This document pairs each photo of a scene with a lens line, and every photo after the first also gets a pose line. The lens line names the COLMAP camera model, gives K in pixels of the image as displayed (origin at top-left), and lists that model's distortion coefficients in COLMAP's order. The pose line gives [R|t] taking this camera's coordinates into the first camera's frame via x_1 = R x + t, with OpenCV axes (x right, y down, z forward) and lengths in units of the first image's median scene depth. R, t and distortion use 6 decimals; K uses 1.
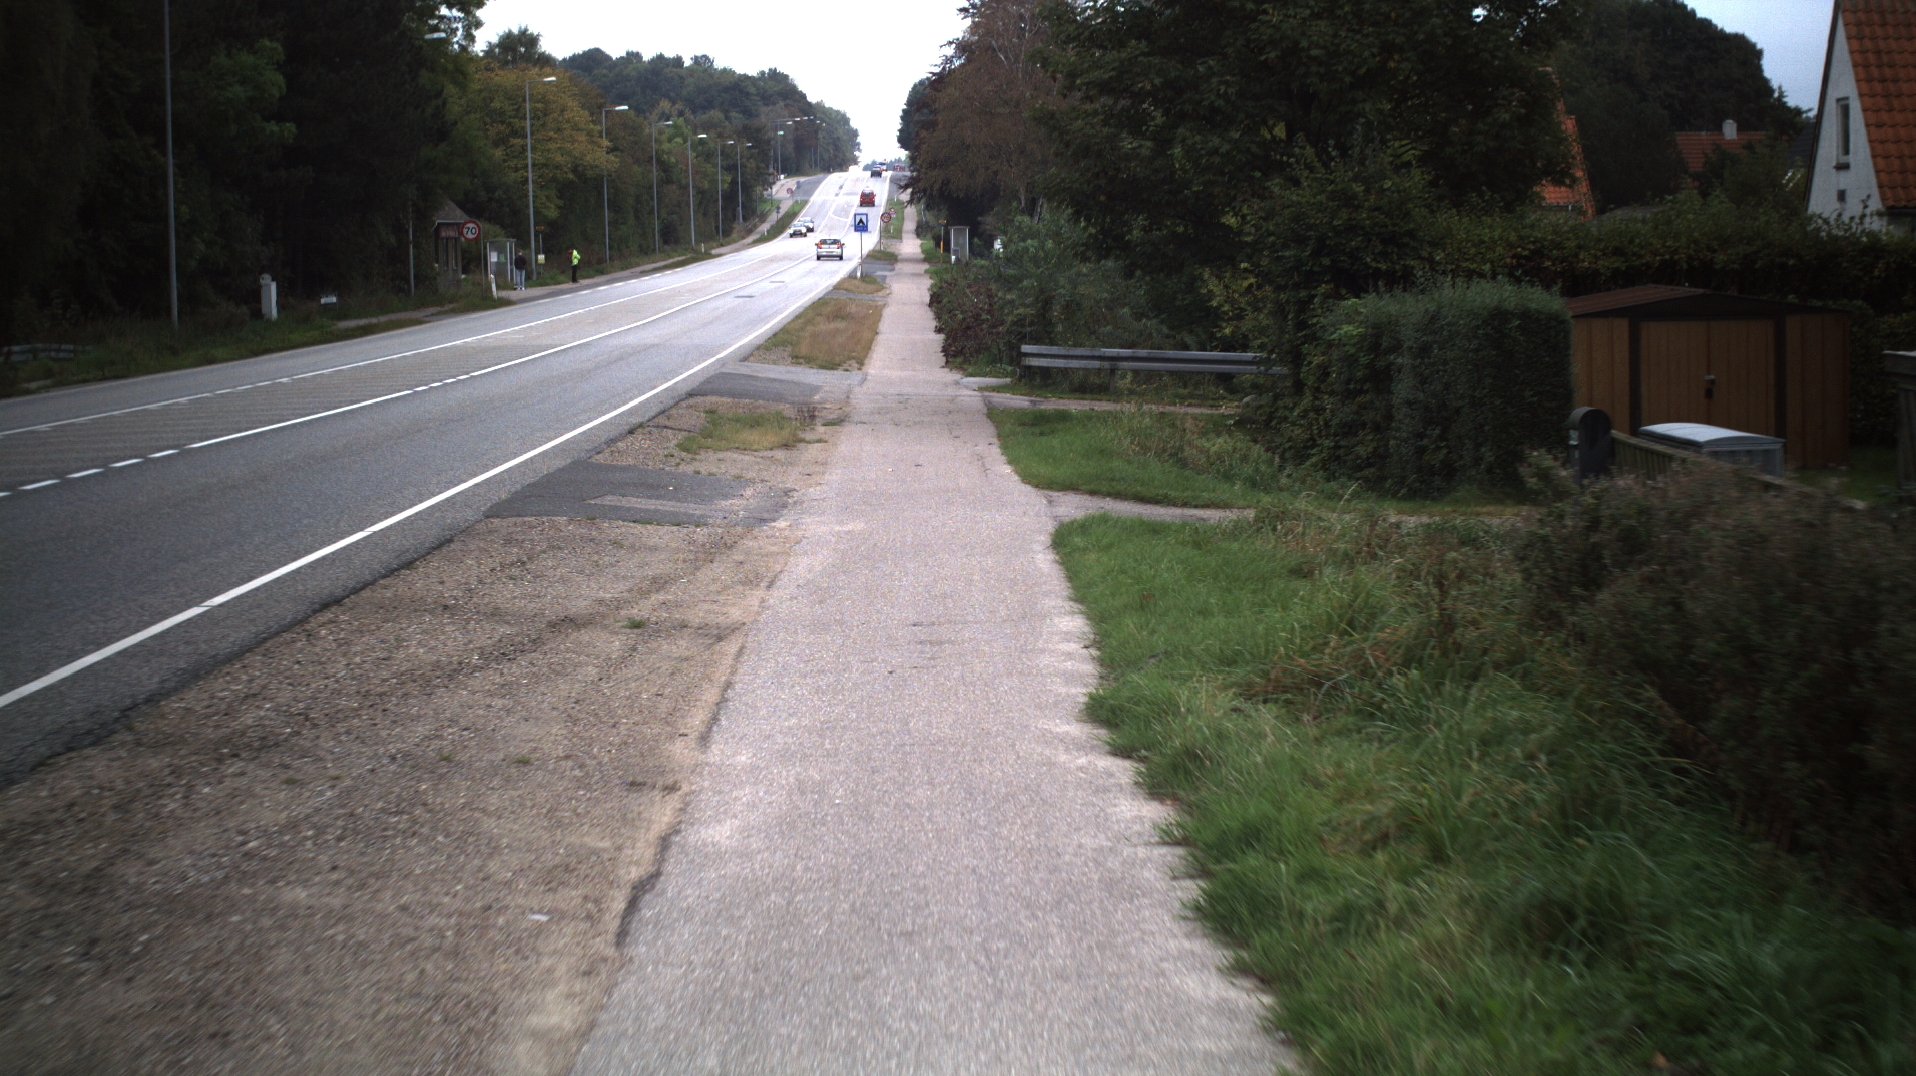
lens RADIAL K [[1681.7, 0, 826.4], [0, 1681.7, 539.9], [0, 0, 1]] dist [-0.050421, 0.000702]
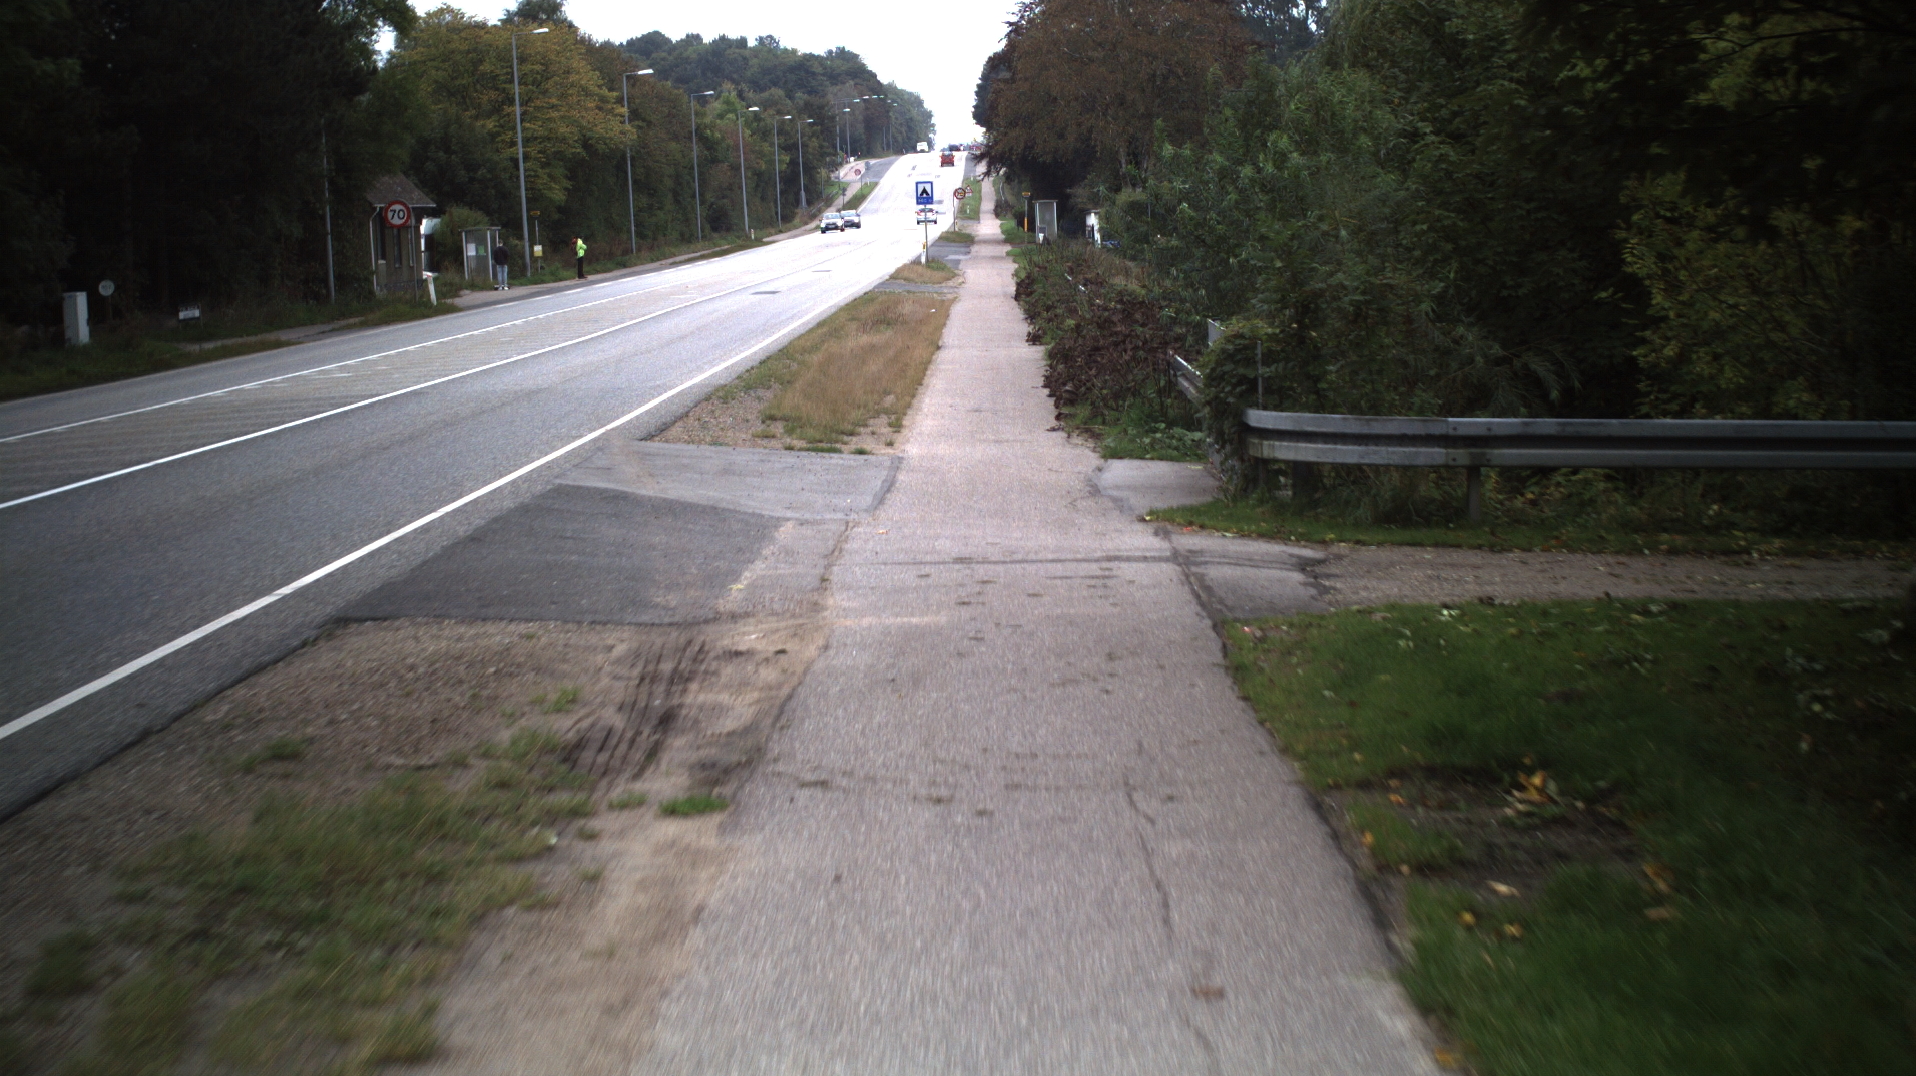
lens RADIAL K [[1681.1, 0, 900.7], [0, 1681.1, 529.3], [0, 0, 1]] dist [-0.051462, 0.002293]
pose [[0.999653, -0.025285, -0.007338, 0.010369], [0.025295, 0.999679, 0.001228, -0.030274], [0.007304, -0.001413, 0.999972, 0.196823]]
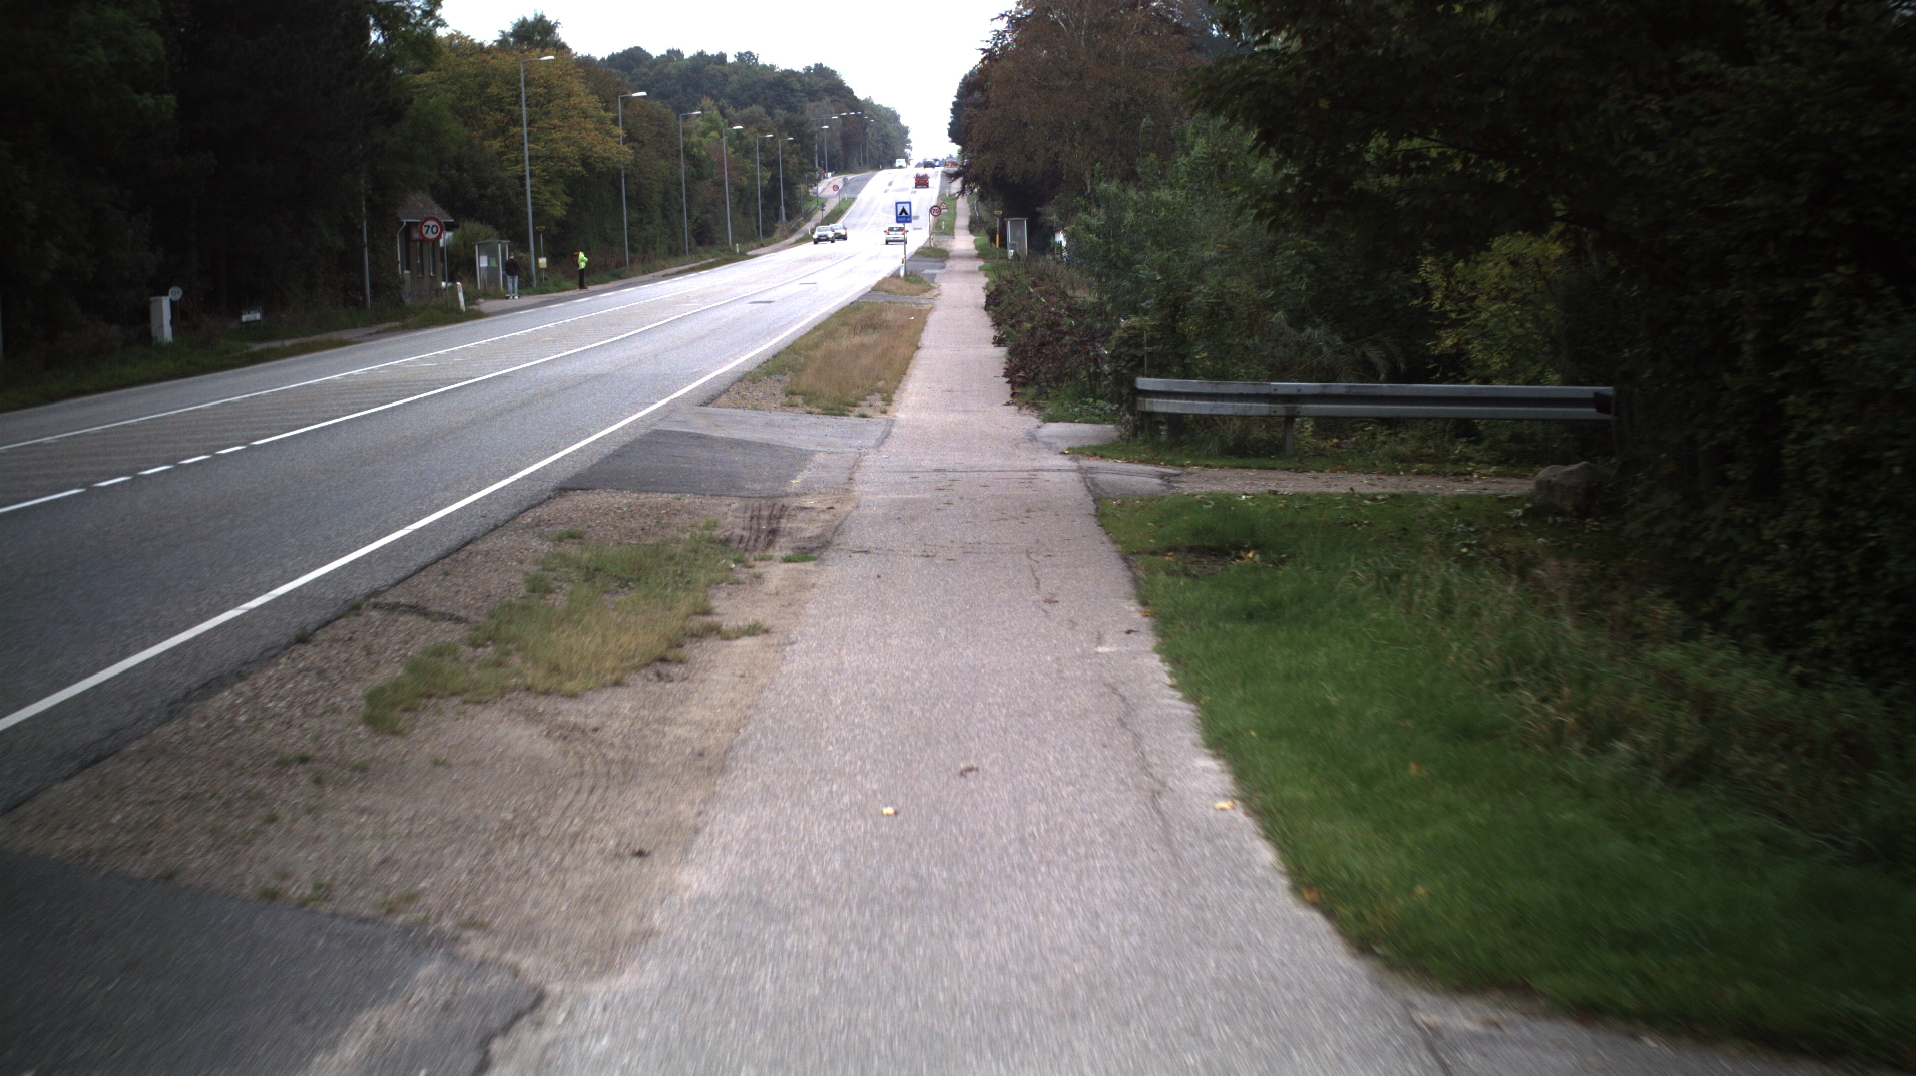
lens RADIAL K [[1680.6, 0, 877.5], [0, 1680.6, 544.7], [0, 0, 1]] dist [-0.049299, 0.004287]
pose [[0.999805, -0.019066, -0.005087, 0.007778], [0.019078, 0.999815, 0.002278, -0.019812], [0.005042, -0.002374, 0.999984, 0.131126]]
